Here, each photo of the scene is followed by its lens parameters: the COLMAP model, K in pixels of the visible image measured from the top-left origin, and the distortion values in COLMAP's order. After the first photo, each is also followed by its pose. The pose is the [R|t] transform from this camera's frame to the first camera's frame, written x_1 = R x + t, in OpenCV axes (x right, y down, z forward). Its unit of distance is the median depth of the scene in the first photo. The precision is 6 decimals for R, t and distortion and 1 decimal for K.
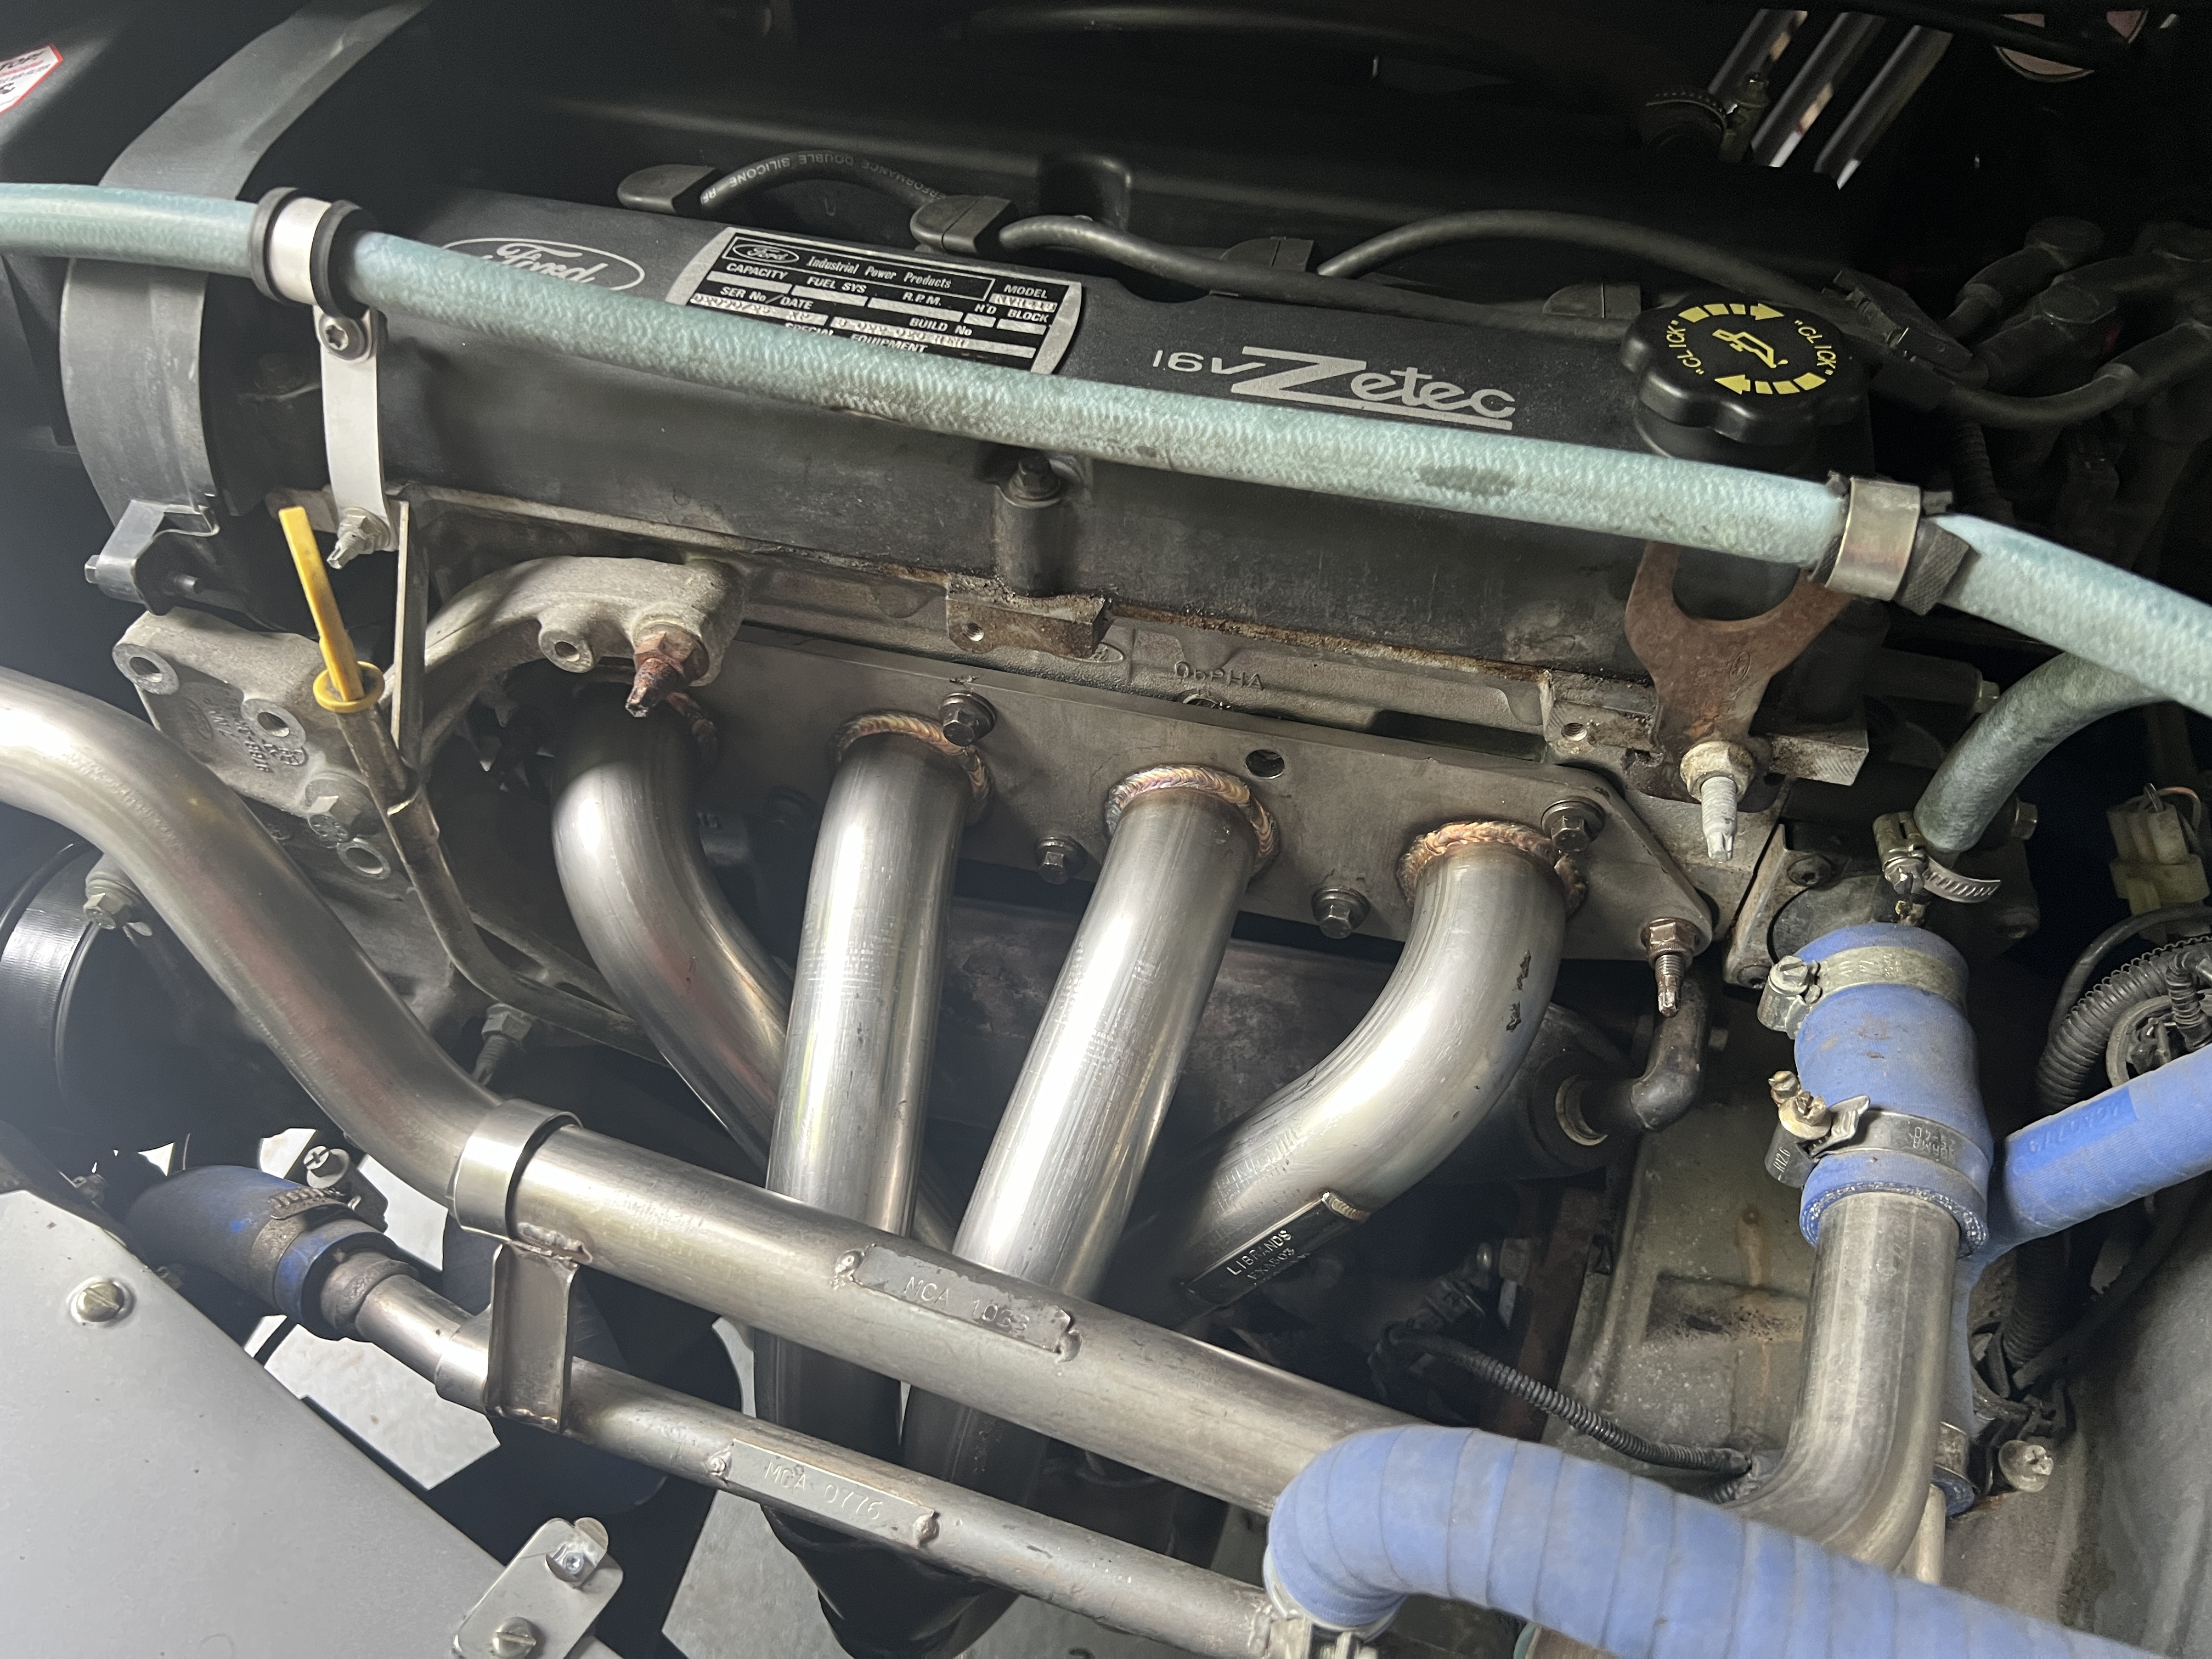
lens RADIAL K [[1681.8, 0, 1108.3], [0, 1681.8, 828.8], [0, 0, 1]] dist [-0.028955, -0.001127]
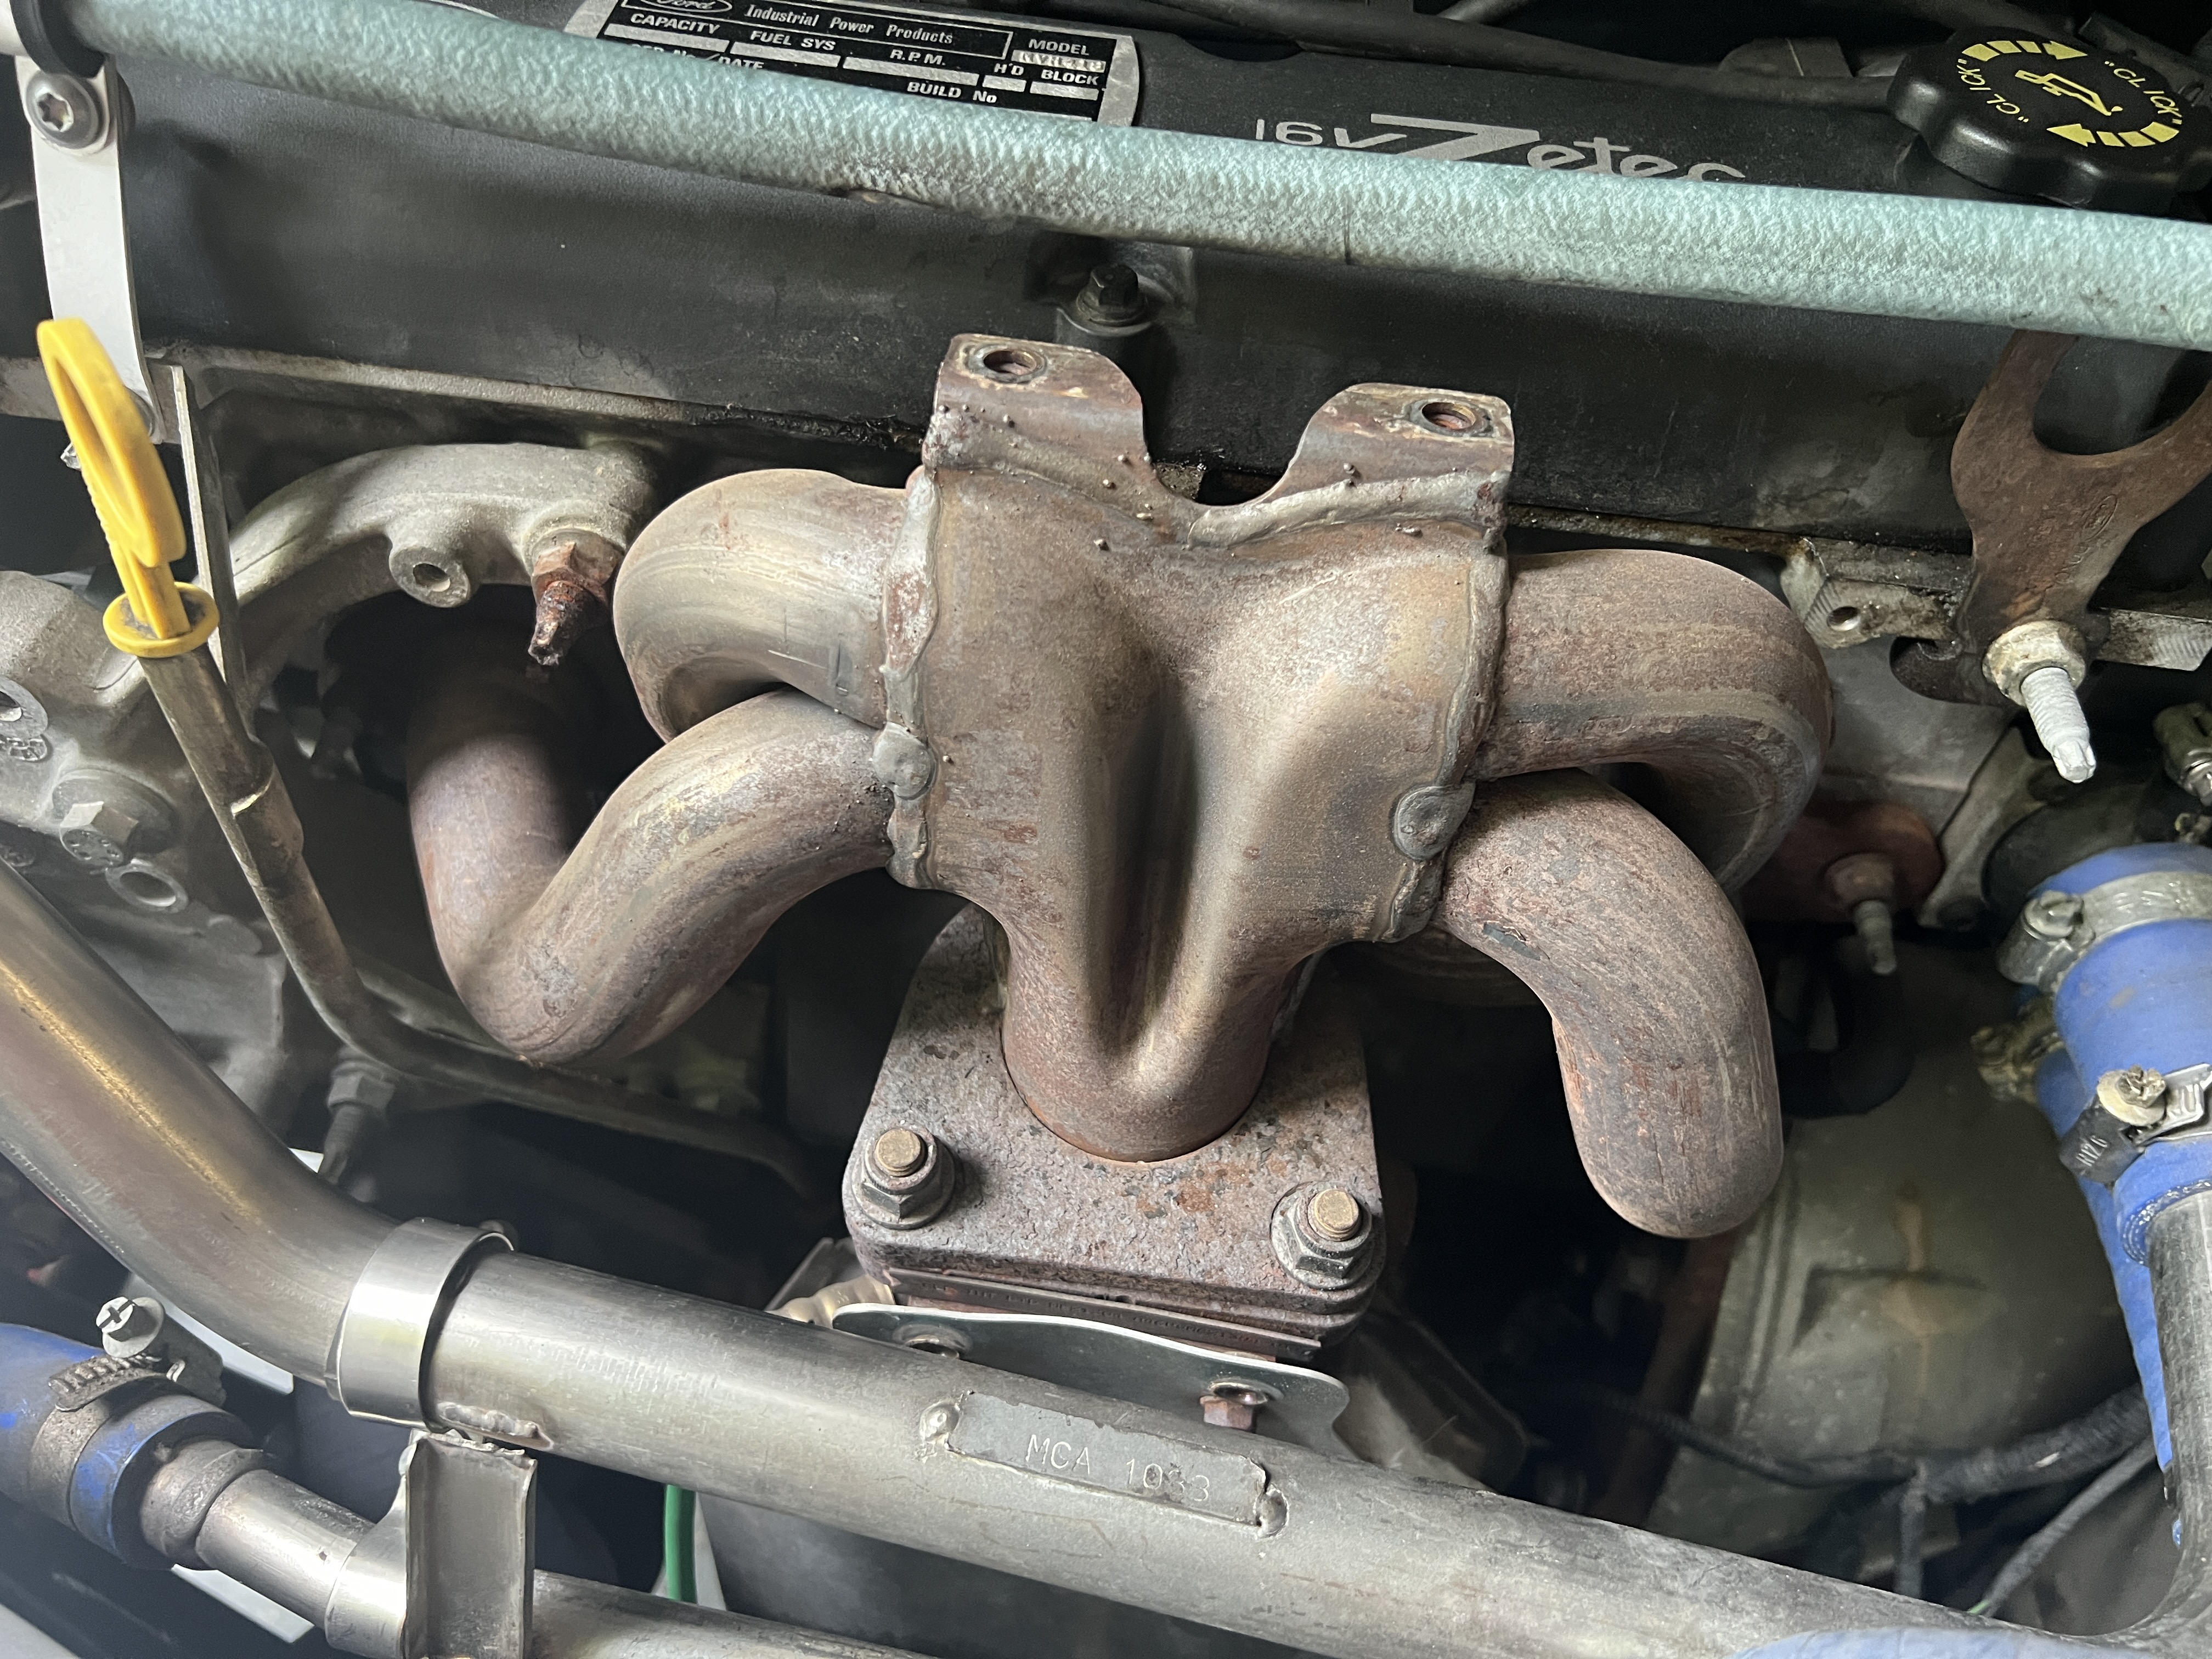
lens RADIAL K [[1681.8, 0, 1102.1], [0, 1681.8, 839.0], [0, 0, 1]] dist [-0.028955, -0.001127]
pose [[0.990742, -0.063582, 0.119947, -0.148247], [0.058832, 0.997353, 0.042738, -0.010466], [-0.122346, -0.035285, 0.991860, 0.290140]]
